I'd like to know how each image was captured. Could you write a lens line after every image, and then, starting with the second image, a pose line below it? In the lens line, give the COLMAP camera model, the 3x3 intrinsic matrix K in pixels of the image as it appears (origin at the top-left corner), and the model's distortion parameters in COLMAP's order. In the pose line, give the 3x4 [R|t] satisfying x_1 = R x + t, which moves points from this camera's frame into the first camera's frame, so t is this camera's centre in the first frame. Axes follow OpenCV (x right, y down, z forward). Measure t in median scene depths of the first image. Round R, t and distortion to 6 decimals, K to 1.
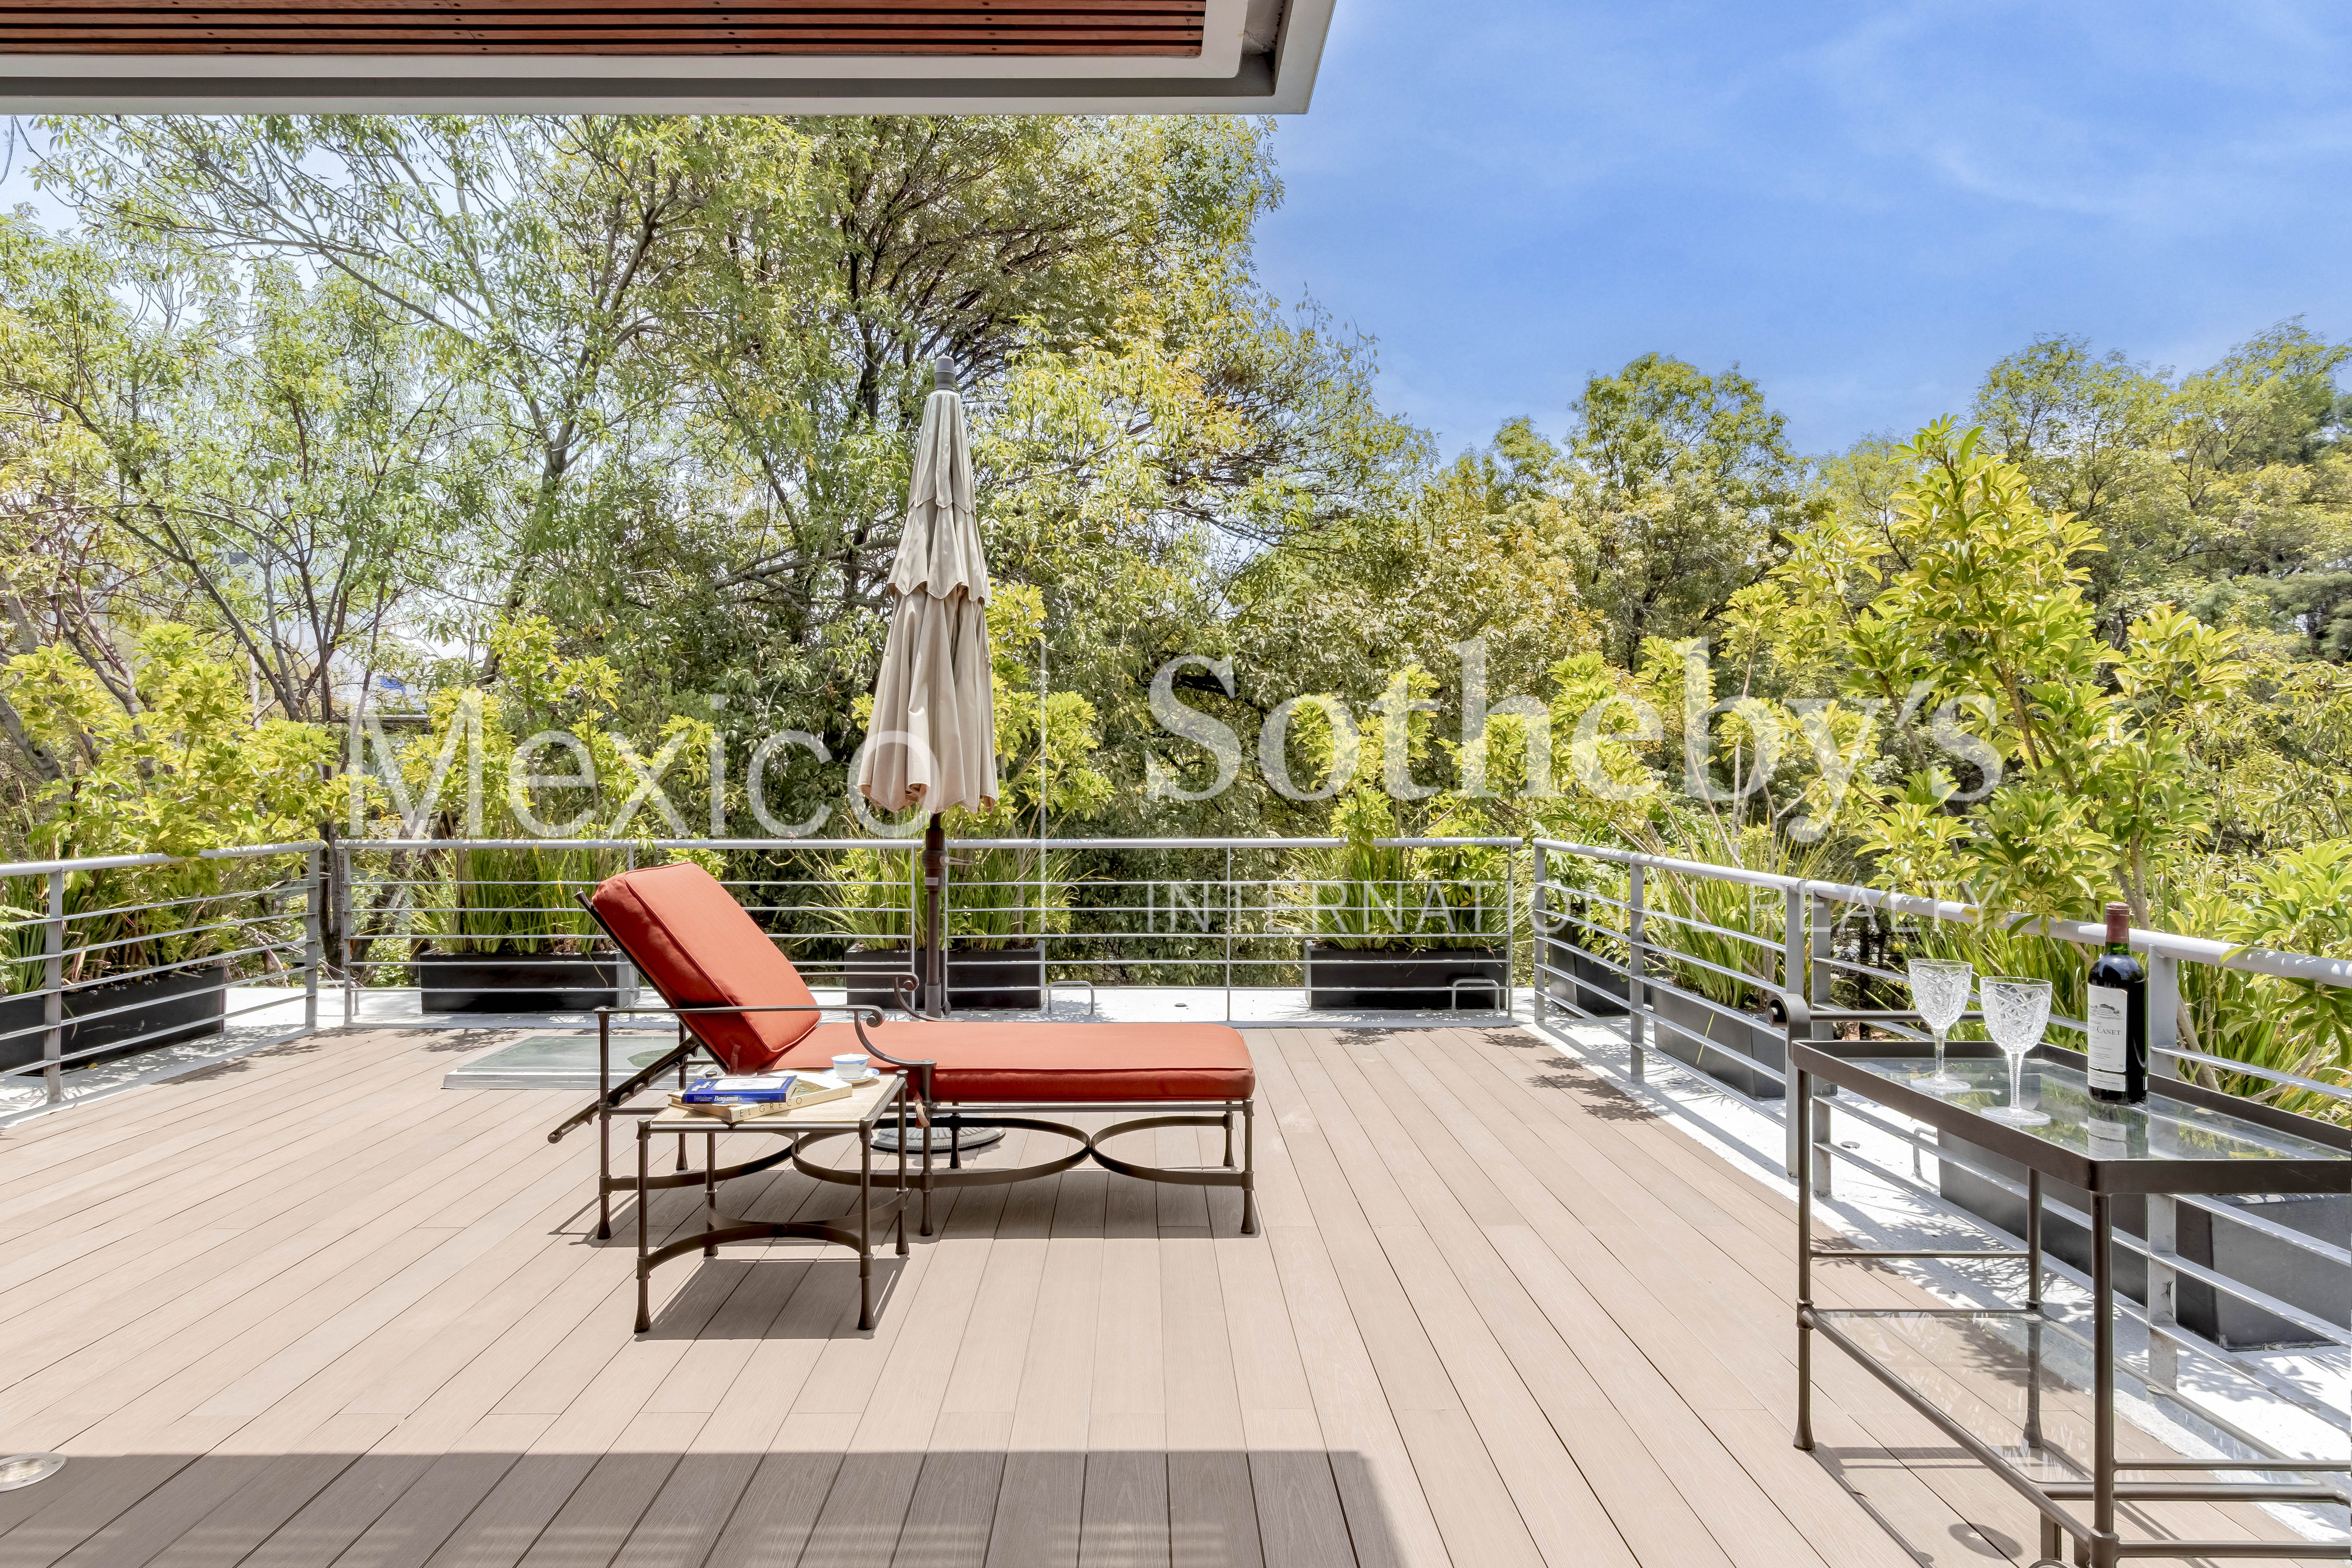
lens RADIAL K [[1419.0, 0, 1171.2], [0, 1419.0, 792.0], [0, 0, 1]] dist [-0.001093, 0.000954]
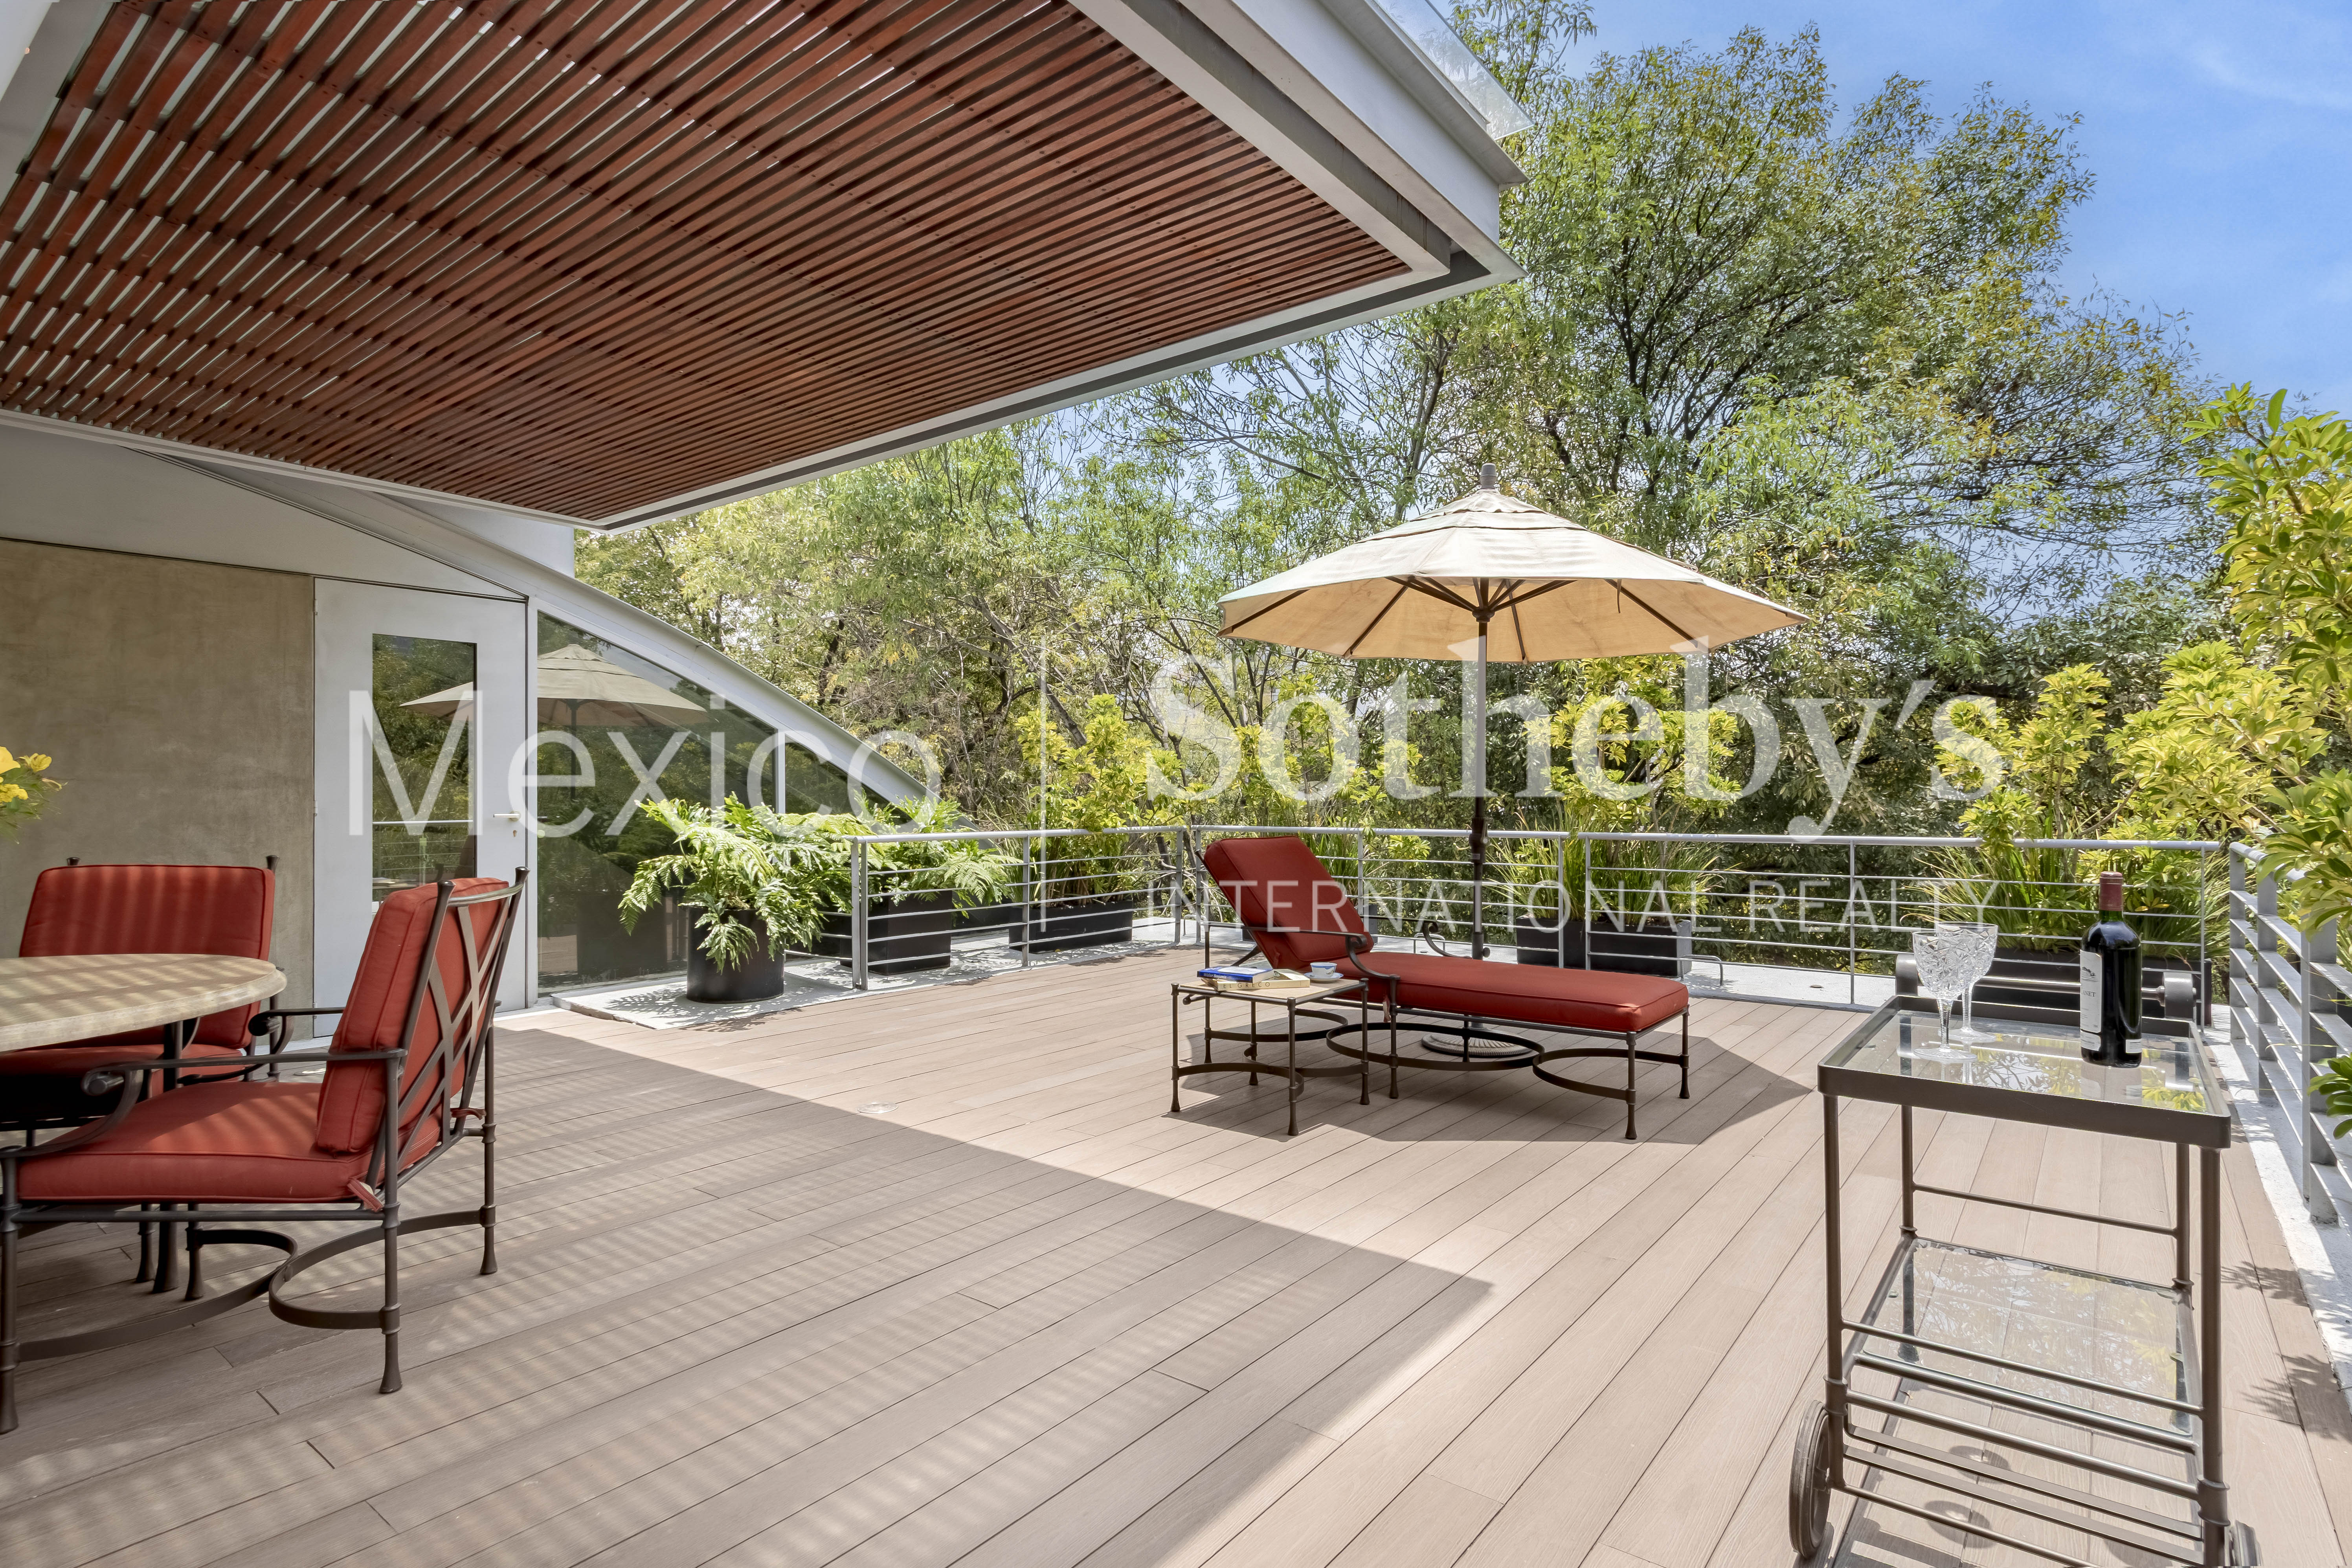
lens RADIAL K [[1180.5, 0, 1184.1], [0, 1180.5, 785.6], [0, 0, 1]] dist [0.001934, -0.000893]
pose [[0.773531, -0.007525, -0.633714, 0.225050], [-0.002341, 0.999889, -0.014730, 0.009152], [0.633755, 0.012877, 0.773427, -0.026187]]
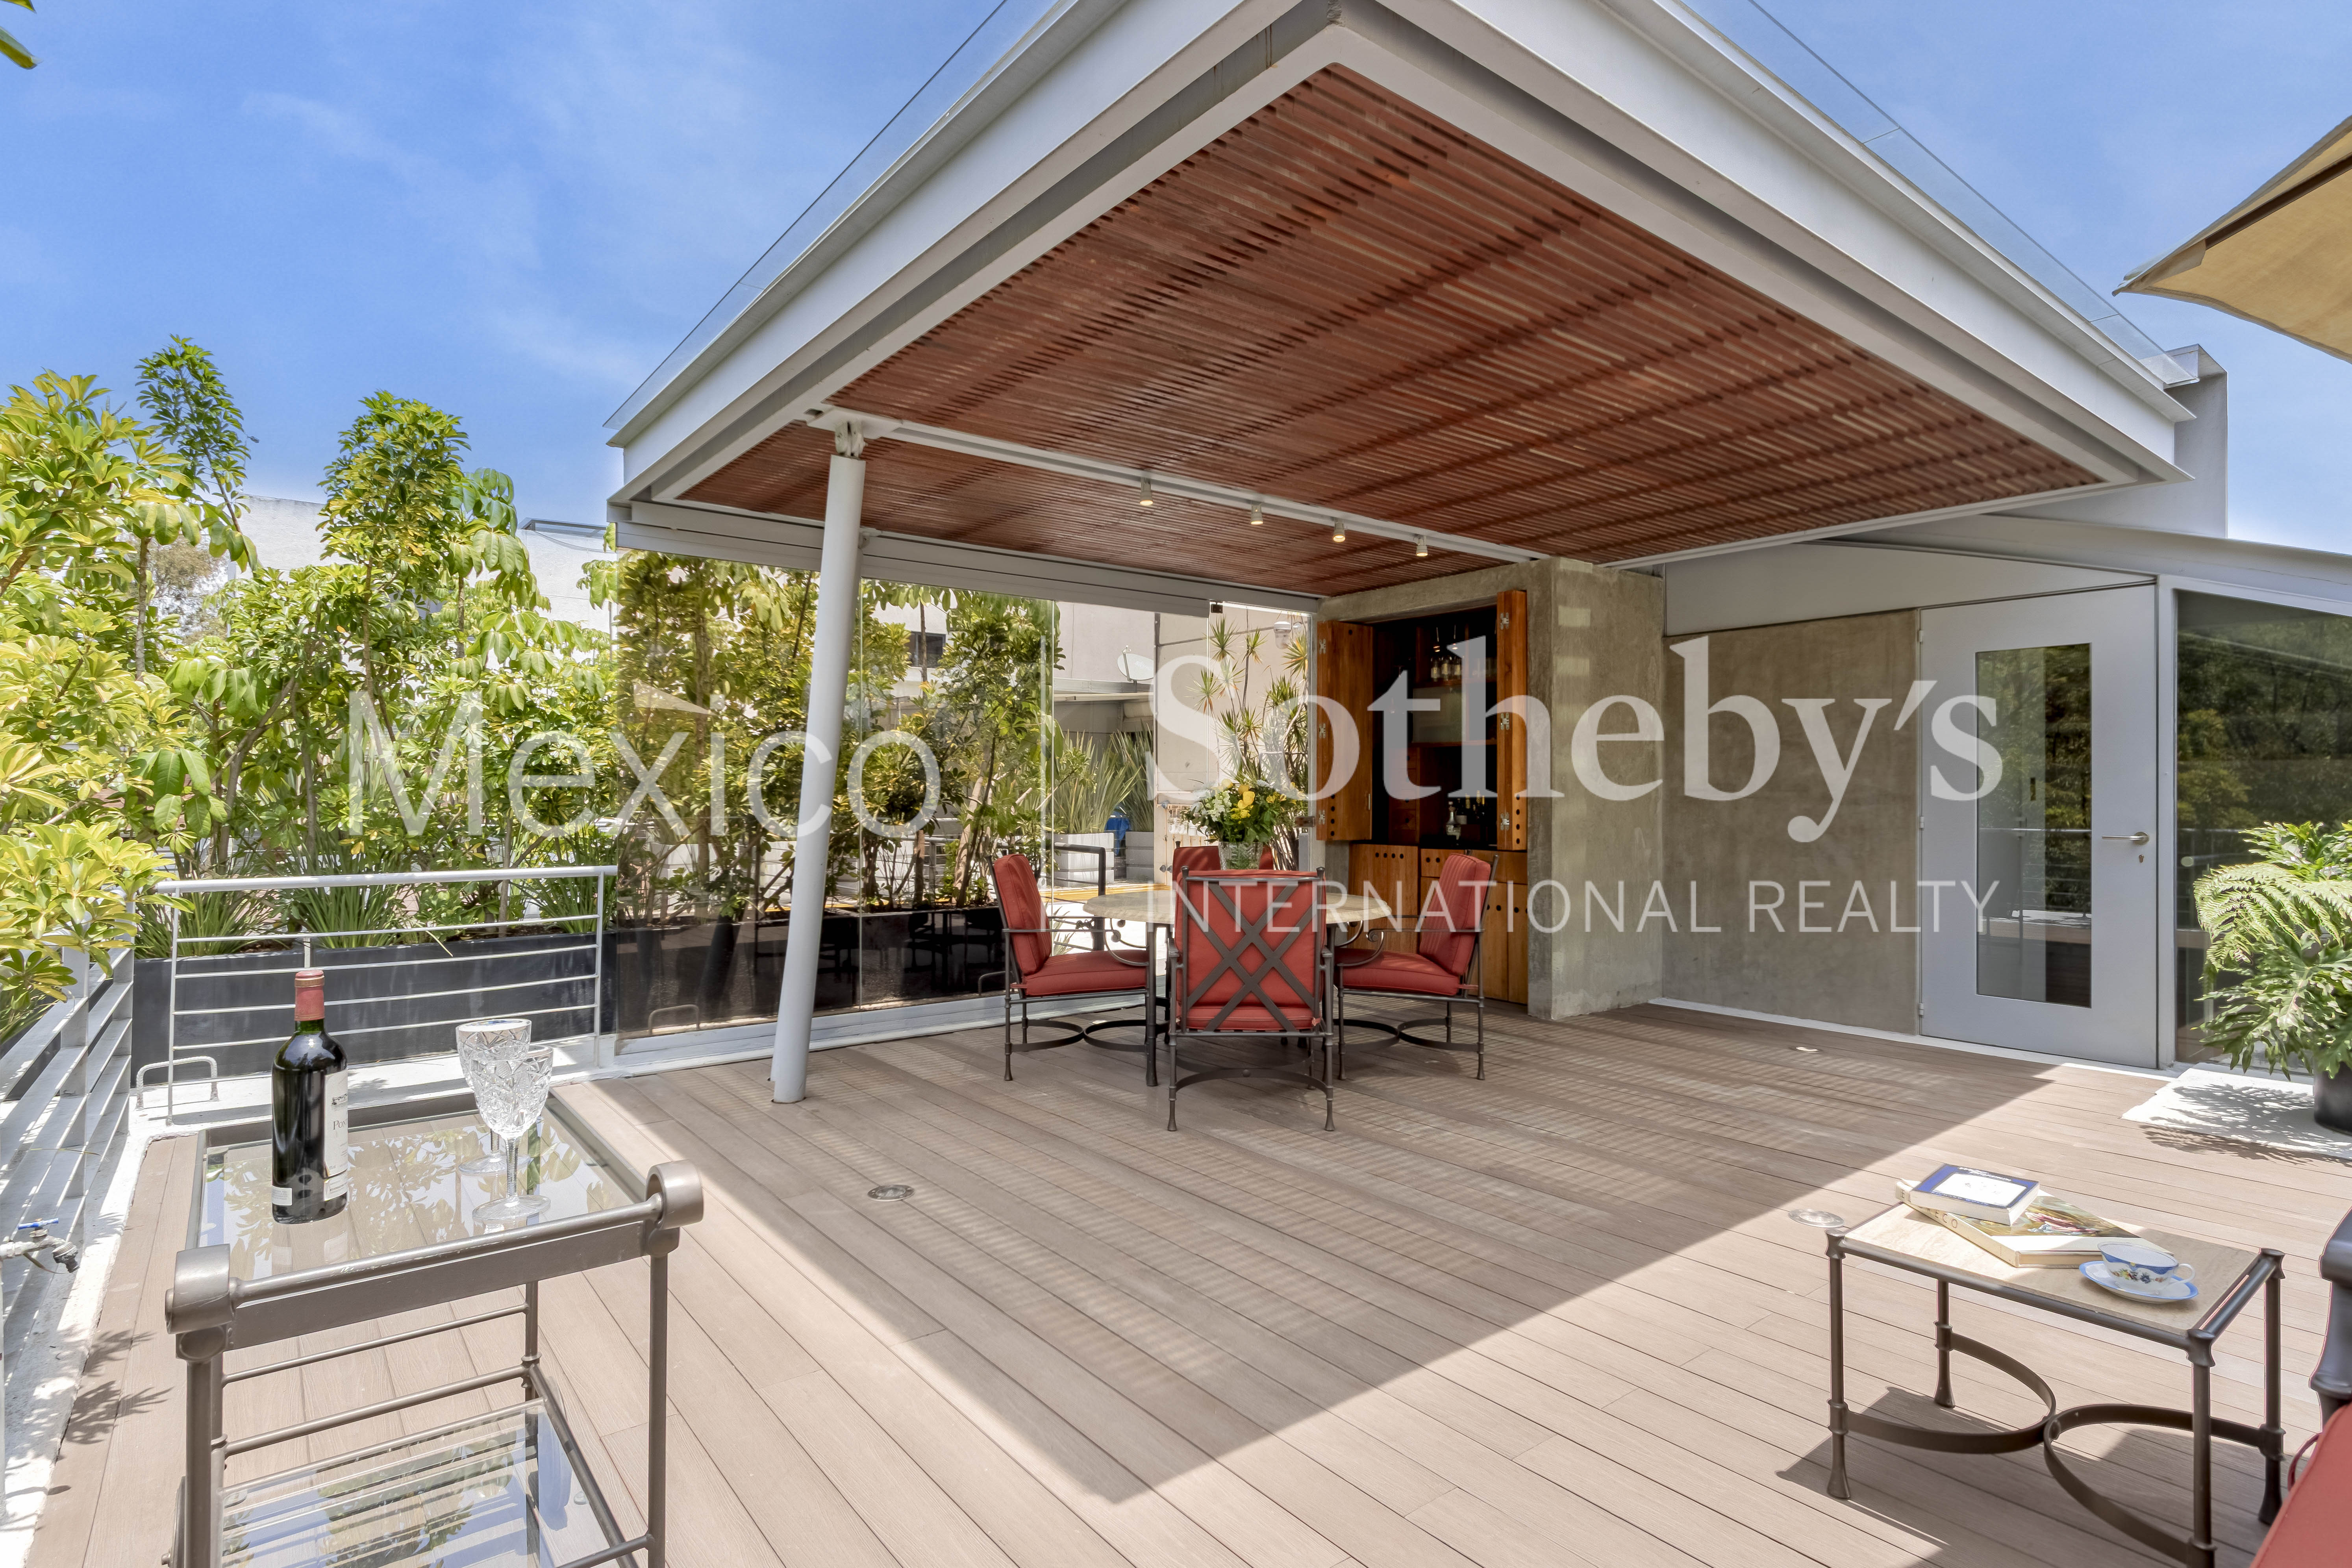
lens RADIAL K [[1180.5, 0, 1184.1], [0, 1180.5, 785.6], [0, 0, 1]] dist [0.001934, -0.000893]
pose [[-0.798614, -0.001885, -0.601840, 0.219742], [-0.004136, 0.999989, 0.002358, -0.013712], [0.601829, 0.004372, -0.798613, 0.615190]]
